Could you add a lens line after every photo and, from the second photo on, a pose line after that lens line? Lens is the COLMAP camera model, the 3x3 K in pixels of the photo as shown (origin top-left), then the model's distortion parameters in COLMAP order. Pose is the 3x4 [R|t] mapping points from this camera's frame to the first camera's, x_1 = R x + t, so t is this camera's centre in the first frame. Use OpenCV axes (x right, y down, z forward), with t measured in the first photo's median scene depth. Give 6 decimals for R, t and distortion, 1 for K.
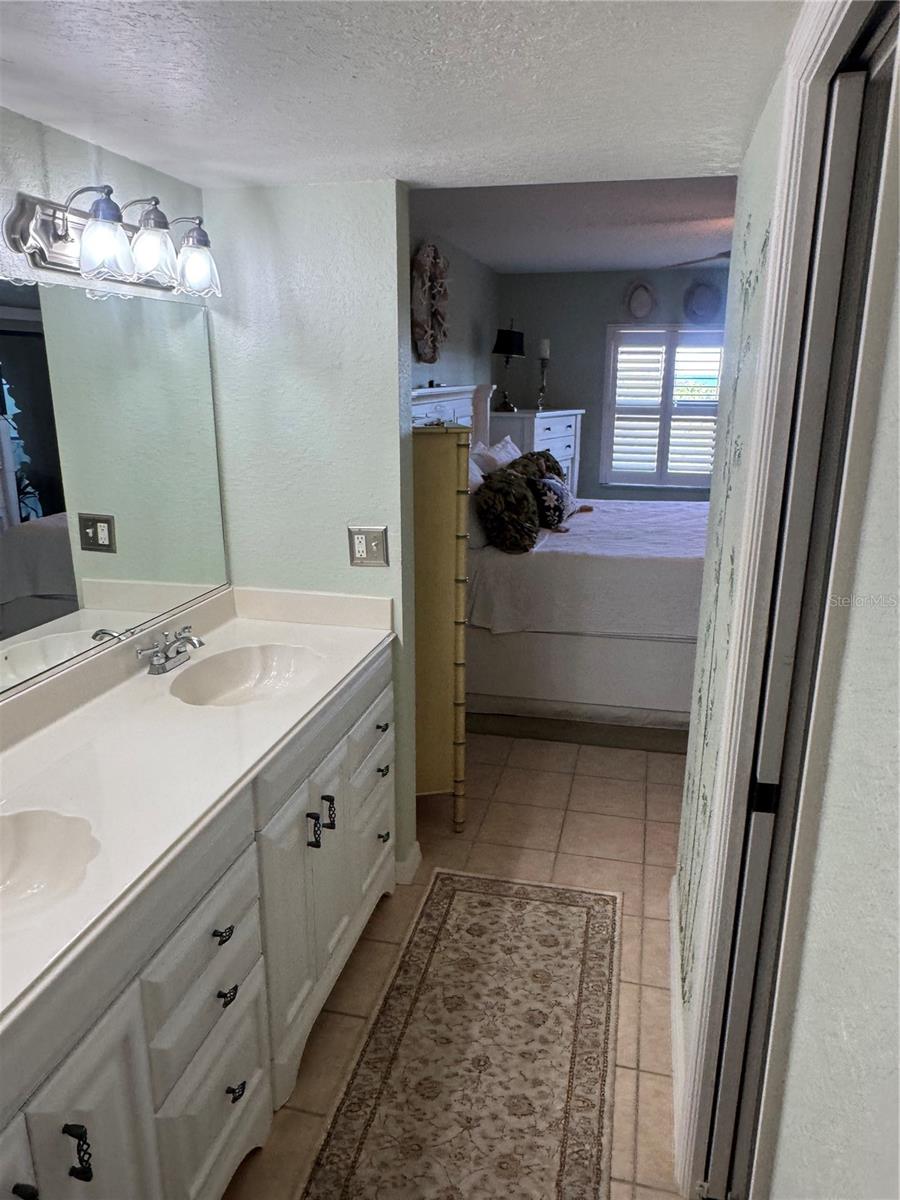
lens RADIAL K [[826.1, 0, 444.9], [0, 826.1, 598.8], [0, 0, 1]] dist [0.001423, 0.001026]
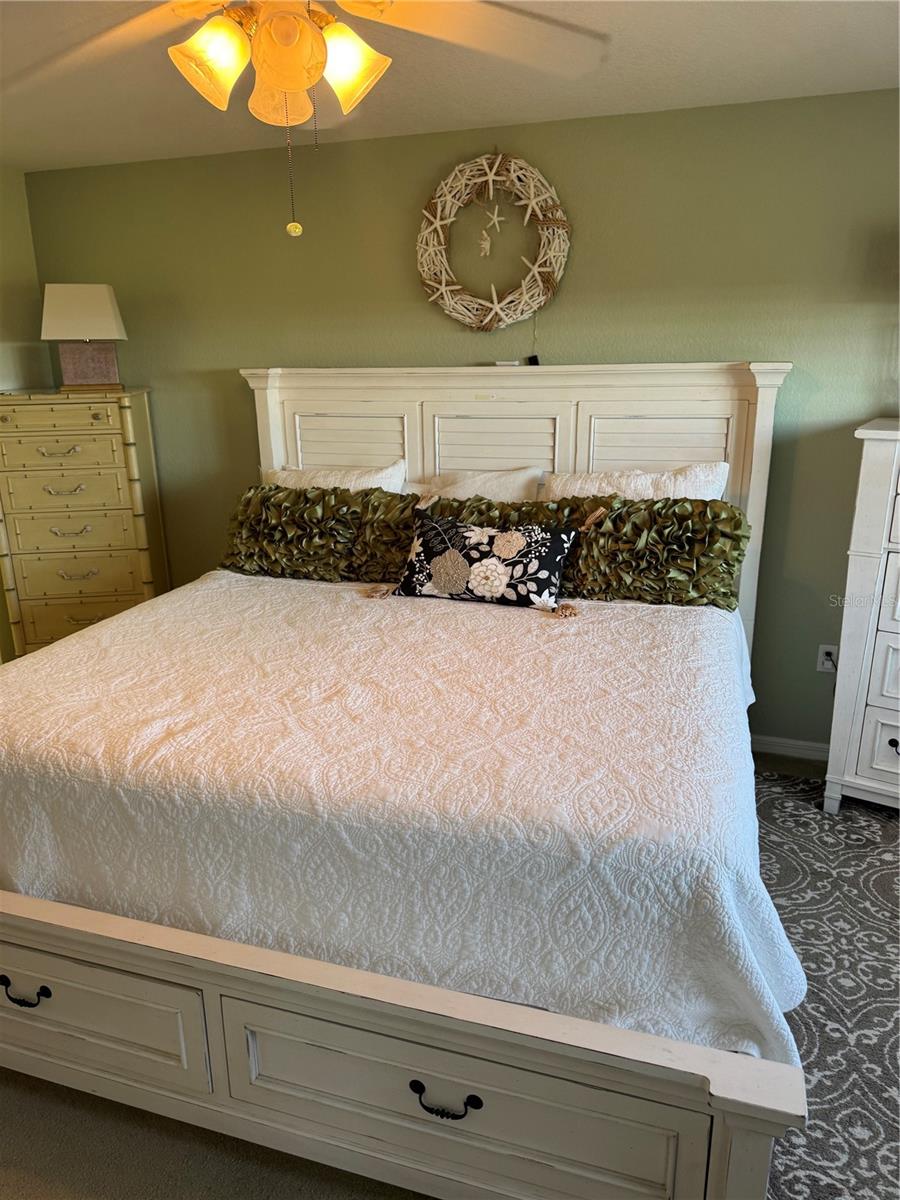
lens RADIAL K [[842.9, 0, 440.0], [0, 842.9, 602.6], [0, 0, 1]] dist [0.147394, -0.293353]
pose [[-0.087532, 0.282875, -0.955154, 0.658599], [-0.249204, 0.922129, 0.295932, -0.244073], [0.964487, 0.263931, -0.010222, 0.907911]]
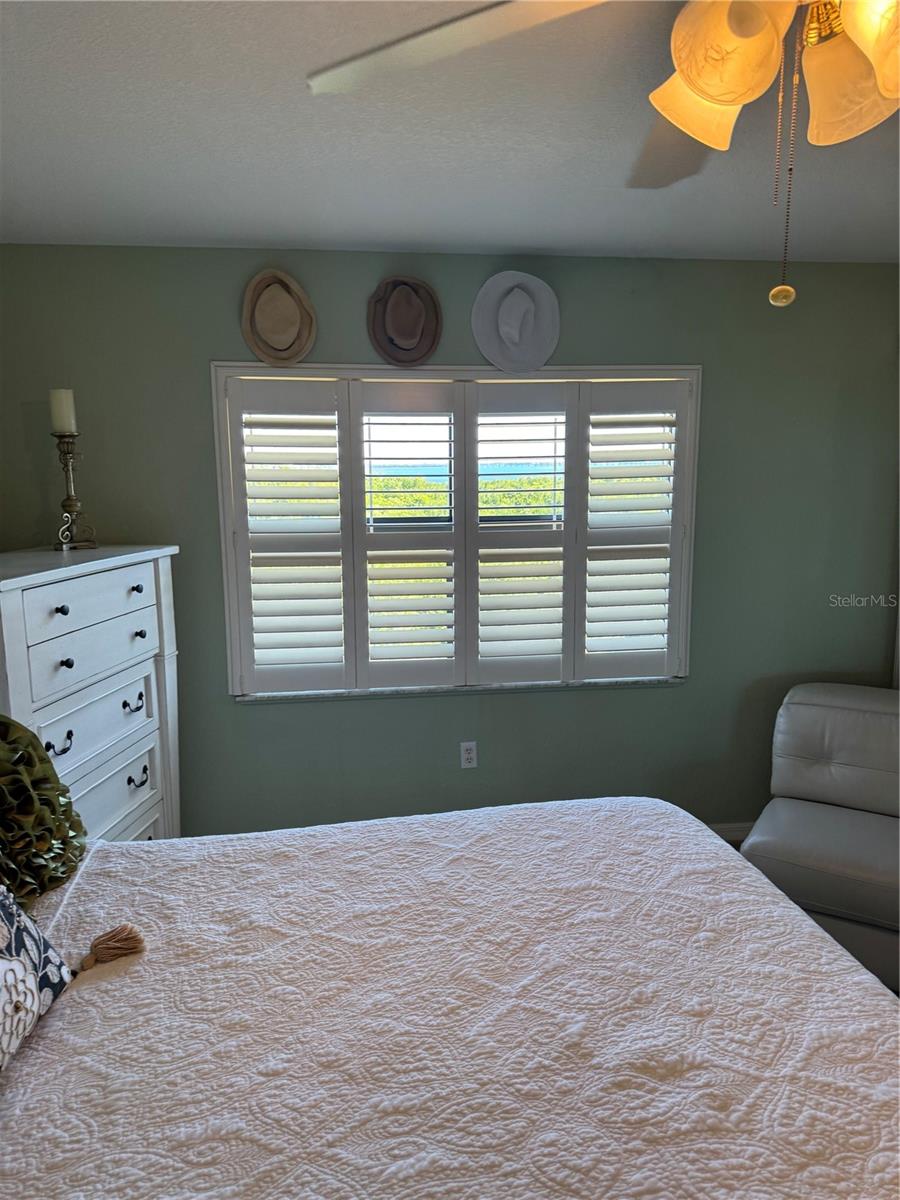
lens RADIAL K [[839.4, 0, 449.9], [0, 839.4, 607.6], [0, 0, 1]] dist [0.107758, -0.131514]
pose [[0.929141, -0.073339, 0.362379, 0.175259], [0.108076, 0.991195, -0.076505, -0.183996], [-0.353578, 0.110248, 0.928885, 0.664817]]
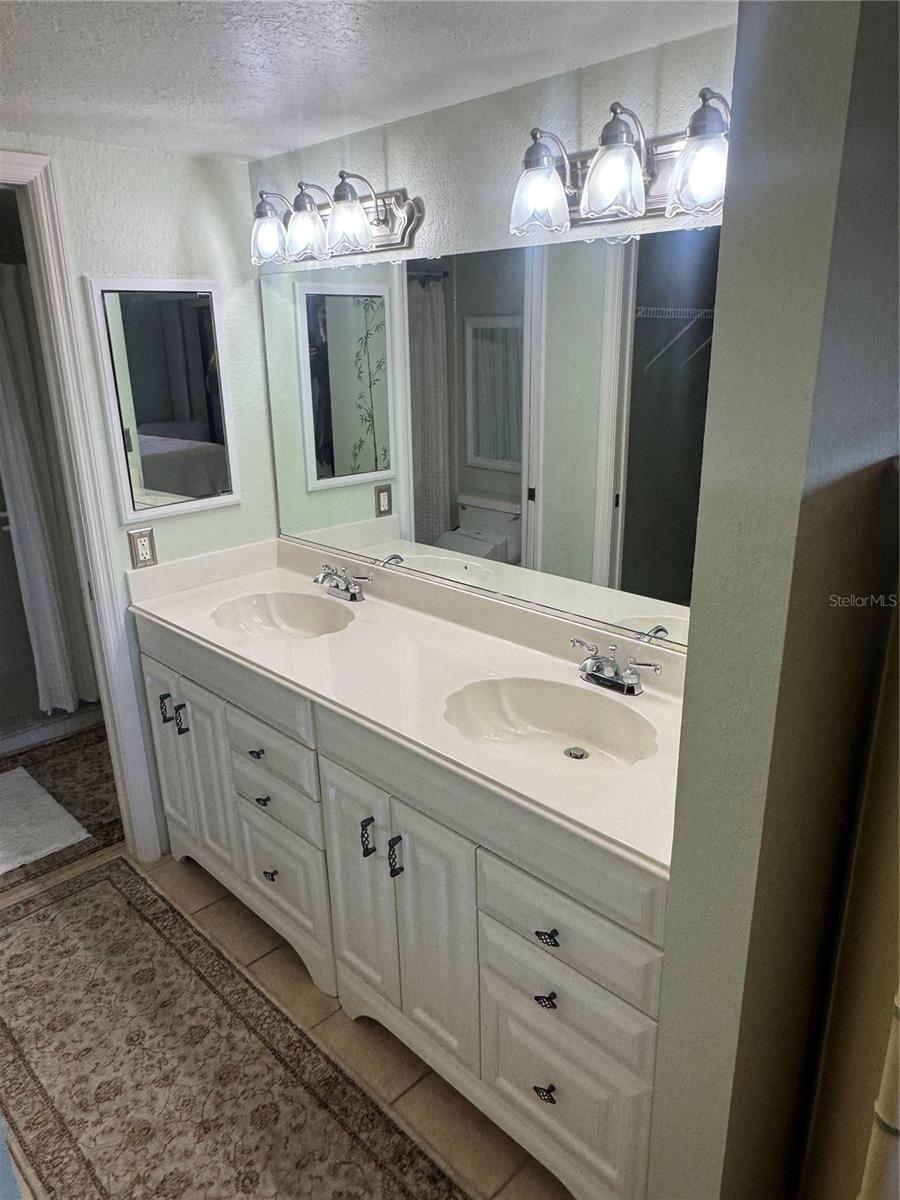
lens RADIAL K [[826.1, 0, 444.9], [0, 826.1, 598.8], [0, 0, 1]] dist [0.001423, 0.001026]
pose [[-0.533071, 0.268654, -0.802285, 0.175649], [-0.208582, 0.877251, 0.432348, -0.137119], [0.819957, 0.397814, -0.411600, 0.500276]]
